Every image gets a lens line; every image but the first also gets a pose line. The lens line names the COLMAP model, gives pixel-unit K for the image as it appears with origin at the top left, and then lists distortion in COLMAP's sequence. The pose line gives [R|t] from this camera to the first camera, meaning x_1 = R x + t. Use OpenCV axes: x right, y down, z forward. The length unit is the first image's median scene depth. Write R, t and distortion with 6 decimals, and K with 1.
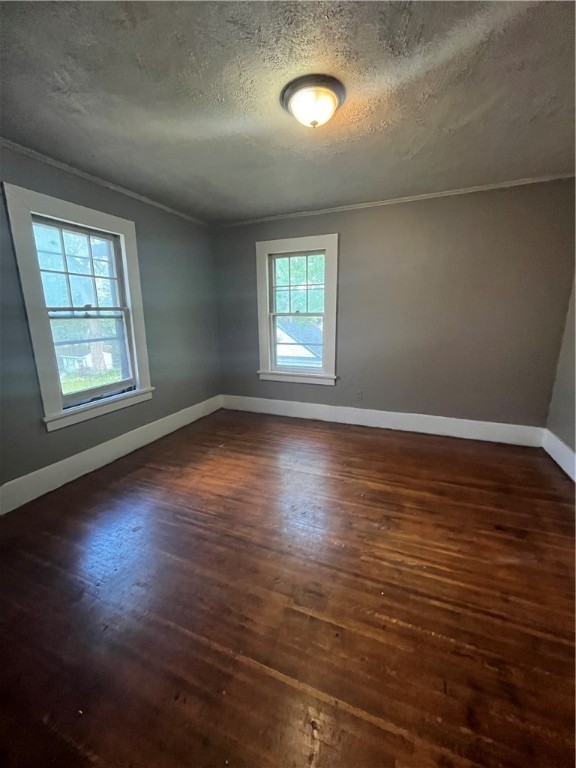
lens RADIAL K [[309.6, 0, 287.2], [0, 309.6, 382.2], [0, 0, 1]] dist [0.001031, 0.000062]
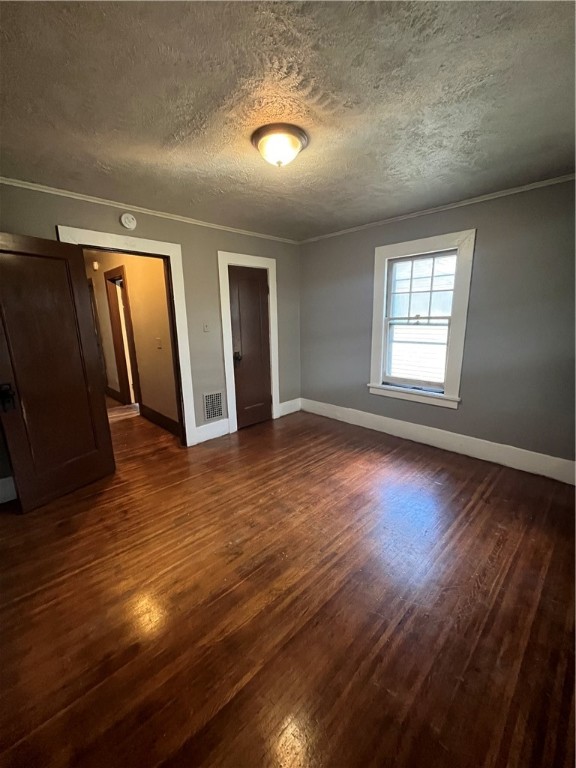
lens RADIAL K [[309.6, 0, 287.2], [0, 309.6, 382.2], [0, 0, 1]] dist [0.001031, 0.000062]
pose [[-0.396438, 0.209418, -0.893857, 0.875798], [-0.179764, 0.937081, 0.299273, -0.310707], [0.900290, 0.279327, -0.333849, 1.150010]]
